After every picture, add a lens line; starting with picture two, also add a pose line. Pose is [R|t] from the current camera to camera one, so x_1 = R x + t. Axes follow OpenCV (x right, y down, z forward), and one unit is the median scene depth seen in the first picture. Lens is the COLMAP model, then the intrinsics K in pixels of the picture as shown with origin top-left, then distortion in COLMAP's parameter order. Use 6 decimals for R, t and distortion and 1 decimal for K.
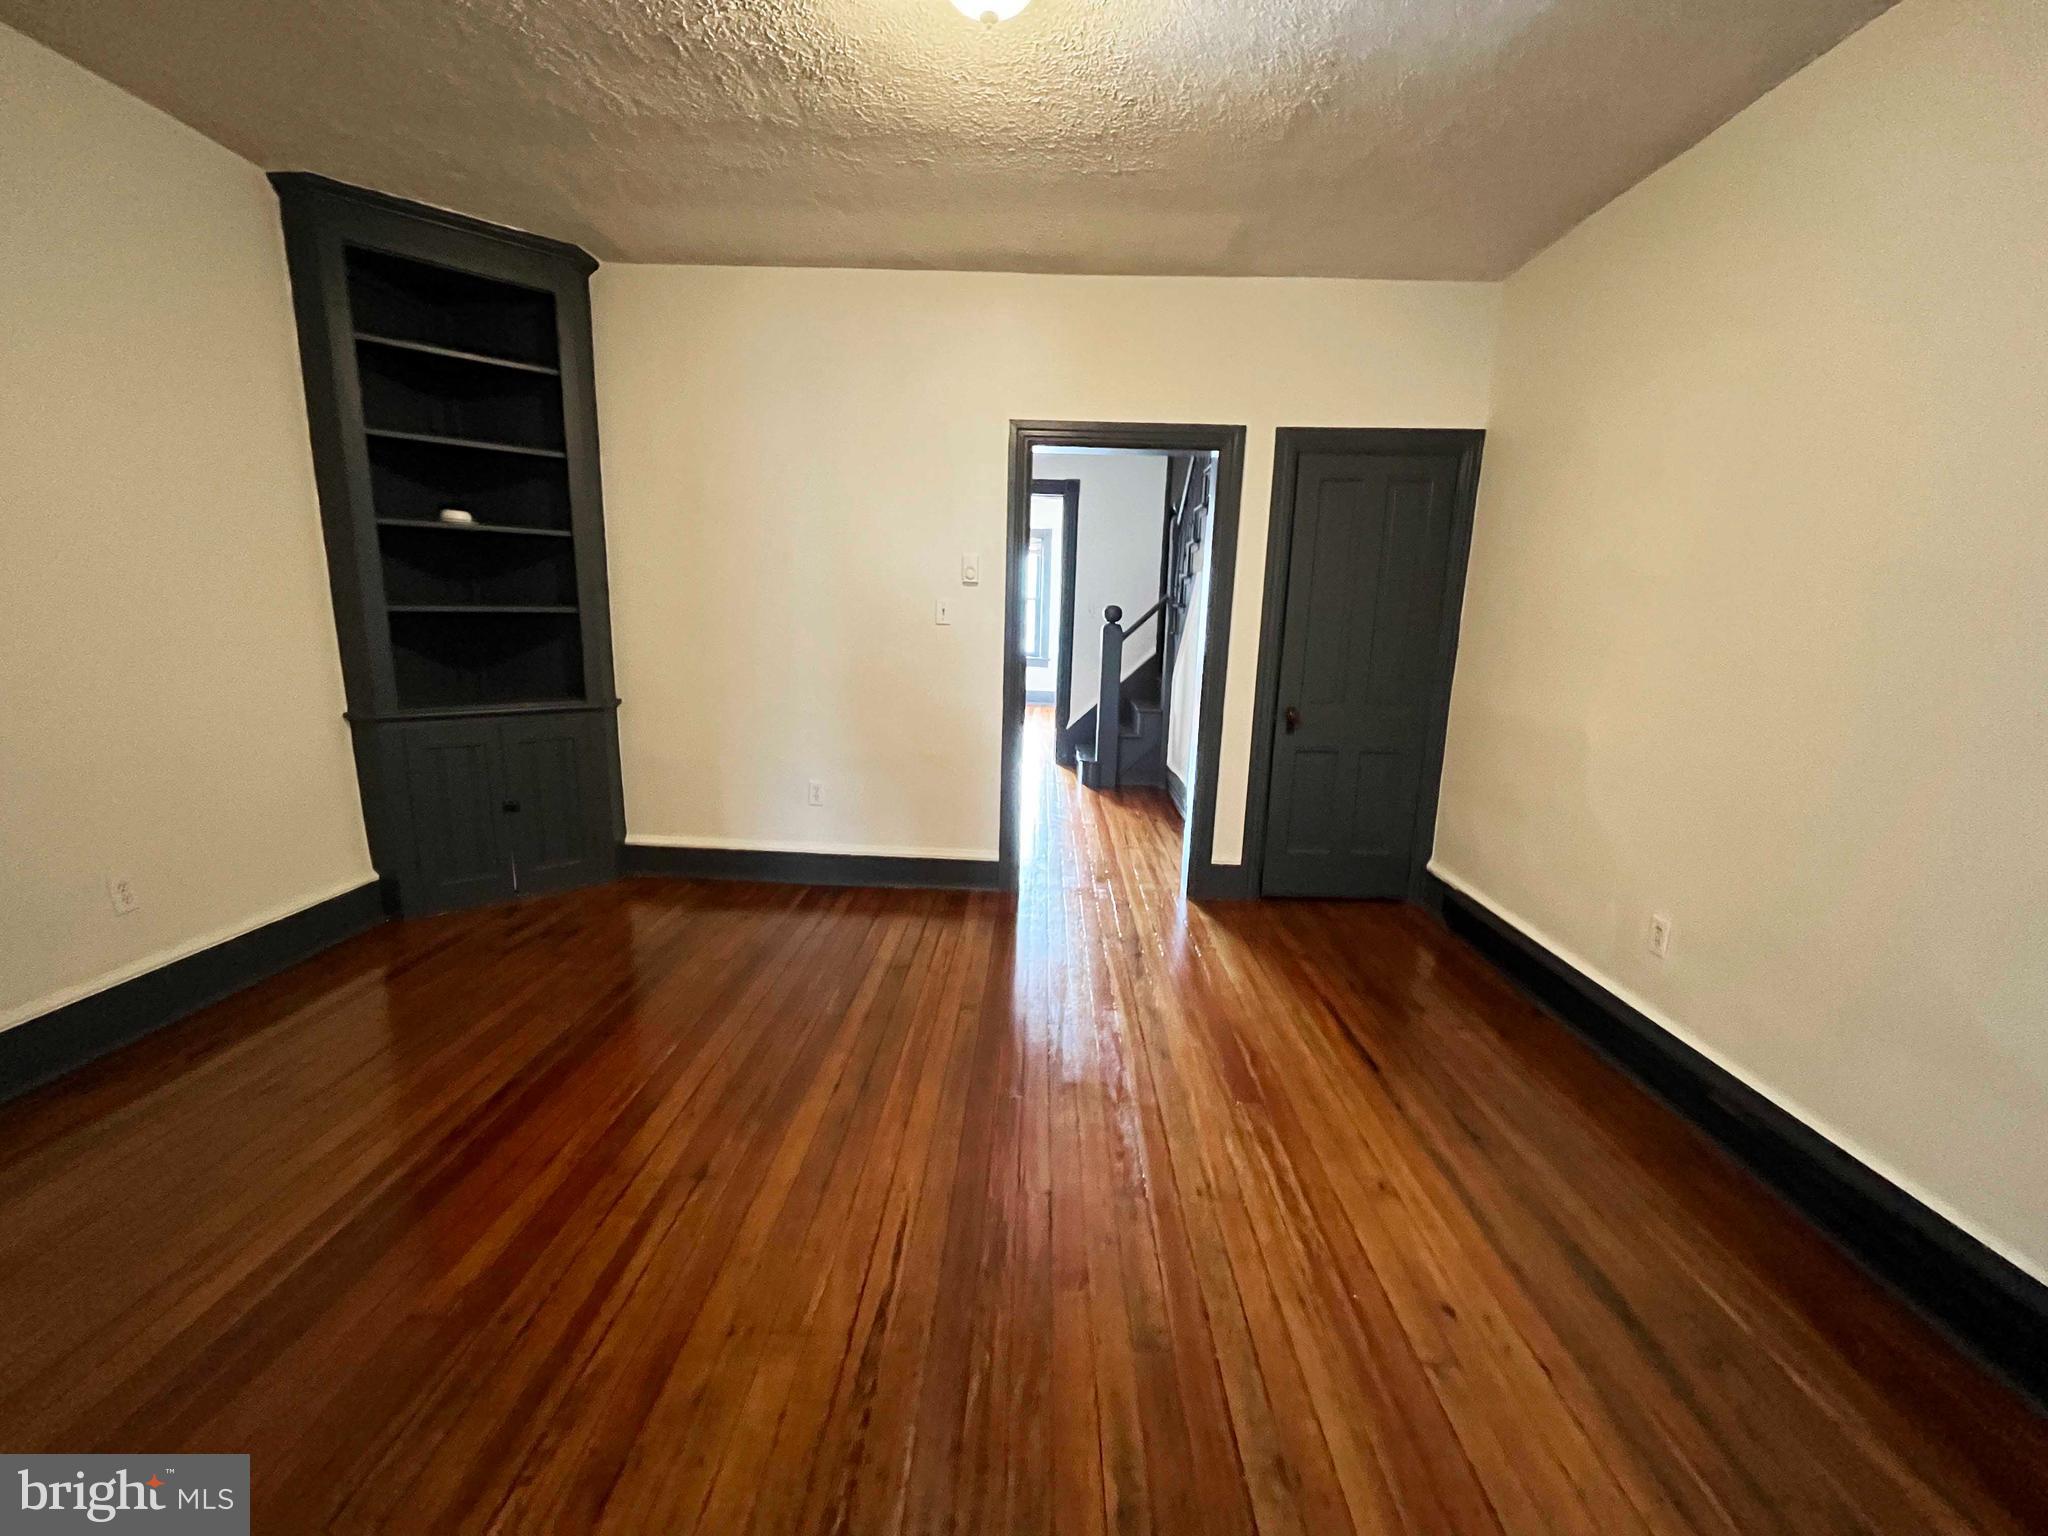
lens RADIAL K [[826.4, 0, 1030.6], [0, 826.4, 768.7], [0, 0, 1]] dist [-0.000129, 0.000105]
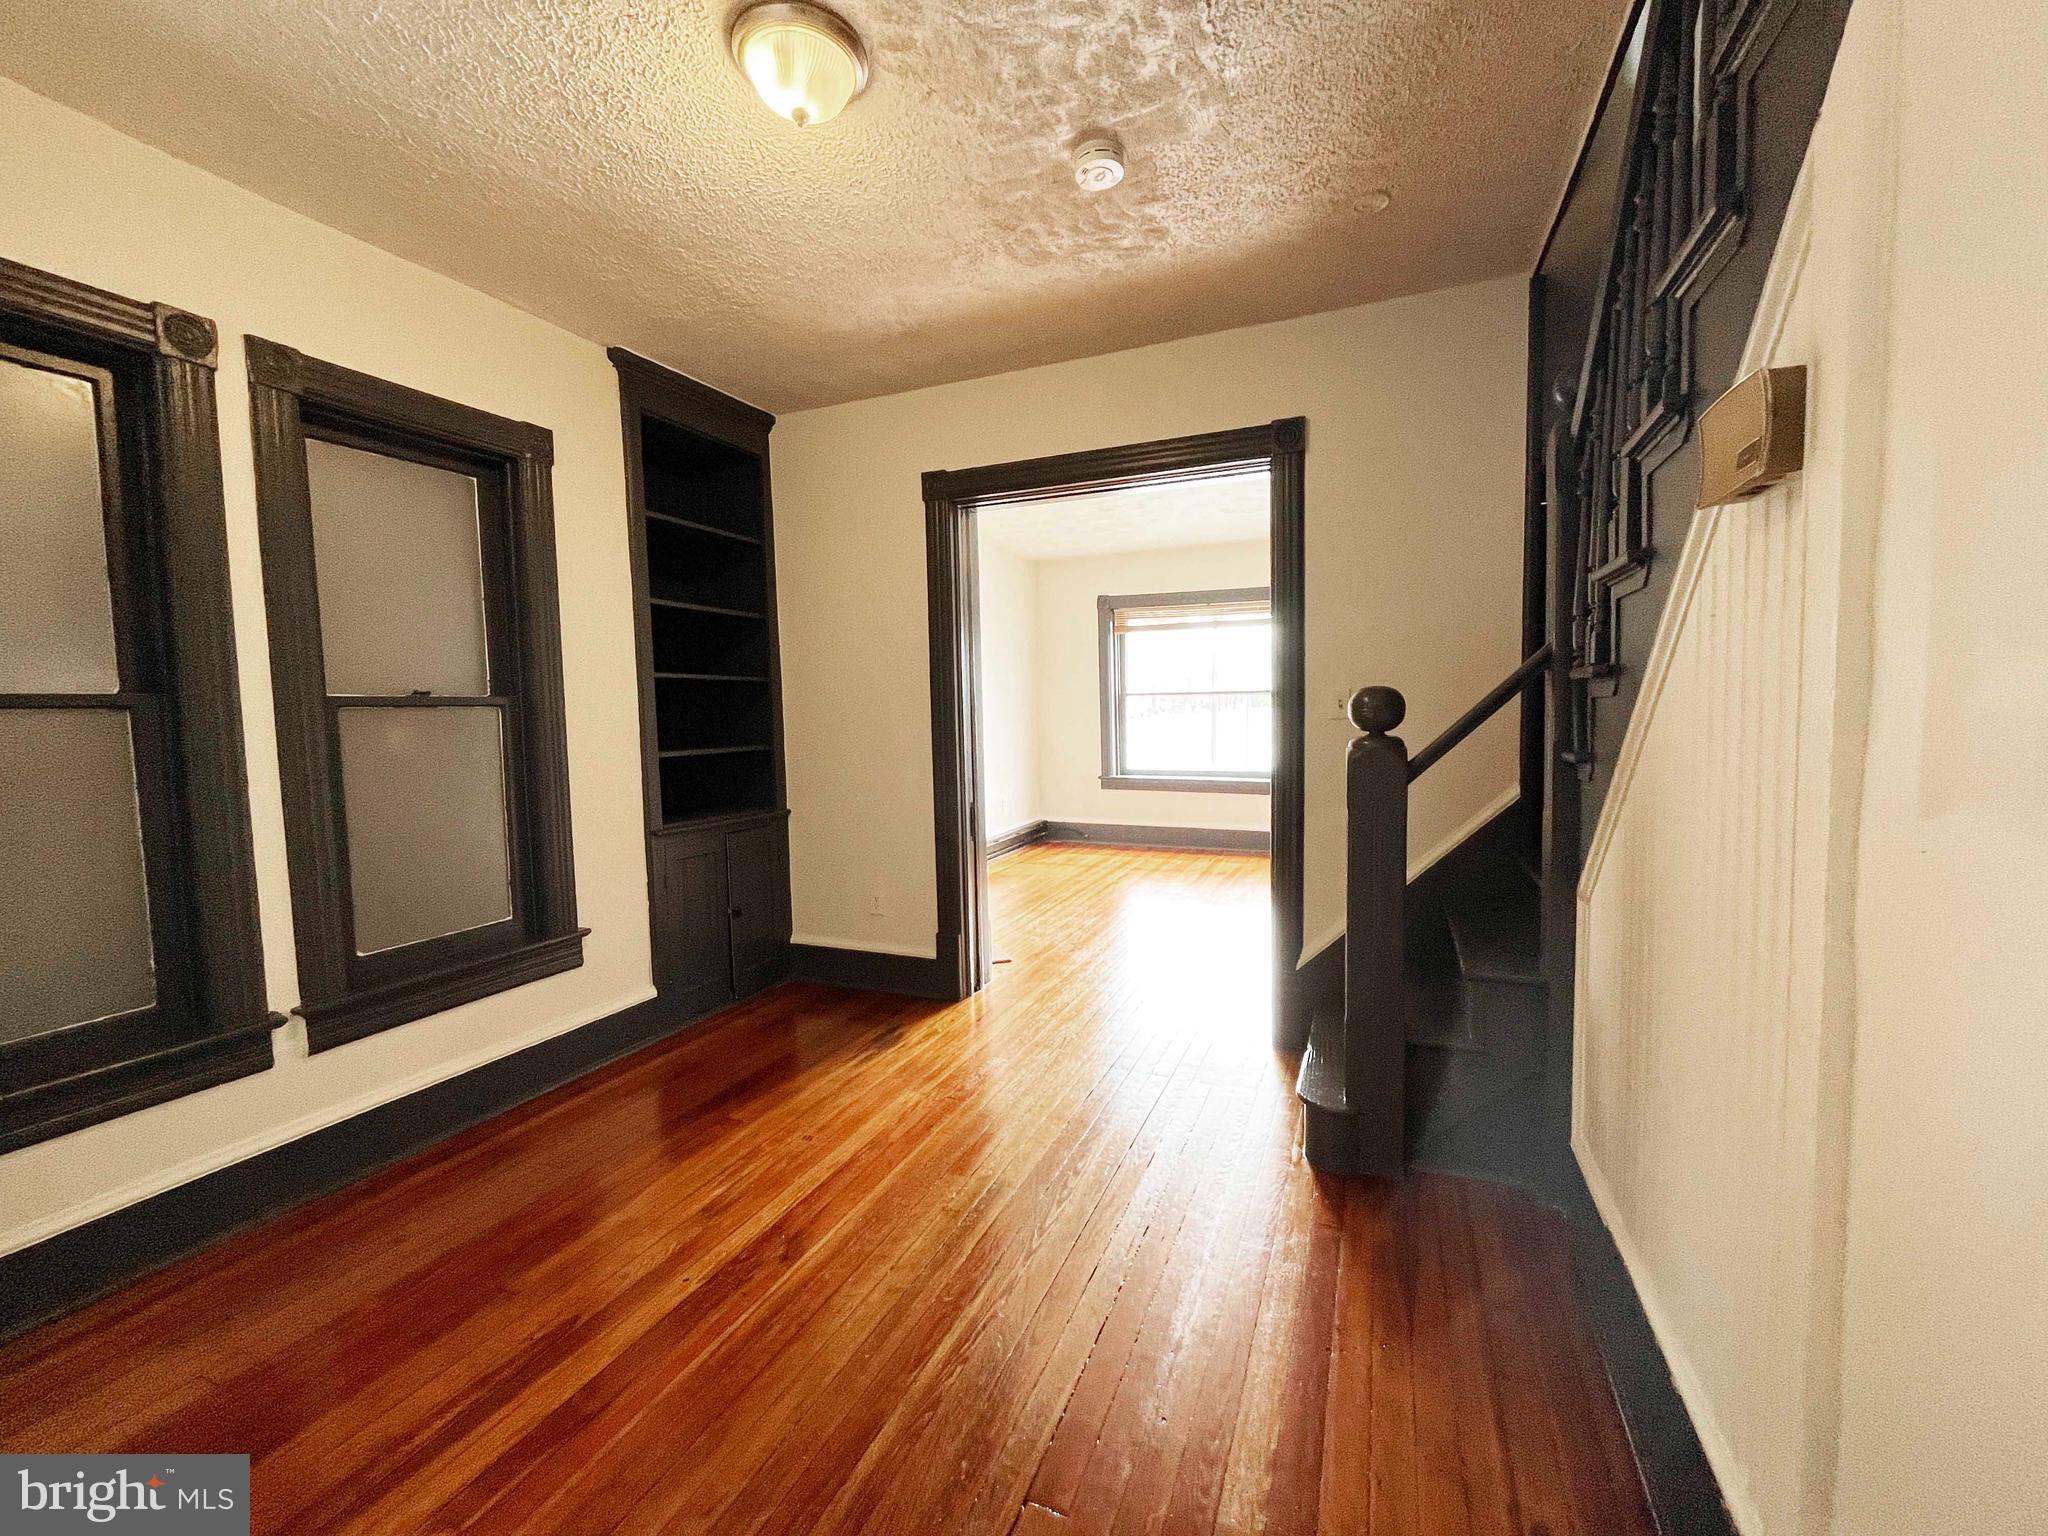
lens RADIAL K [[826.4, 0, 1025.7], [0, 826.4, 768.8], [0, 0, 1]] dist [-0.000129, 0.000105]
pose [[0.917912, -0.031963, -0.395496, 0.100575], [-0.008454, 0.994949, -0.100029, -0.123322], [0.396695, 0.095161, 0.913005, 0.605773]]
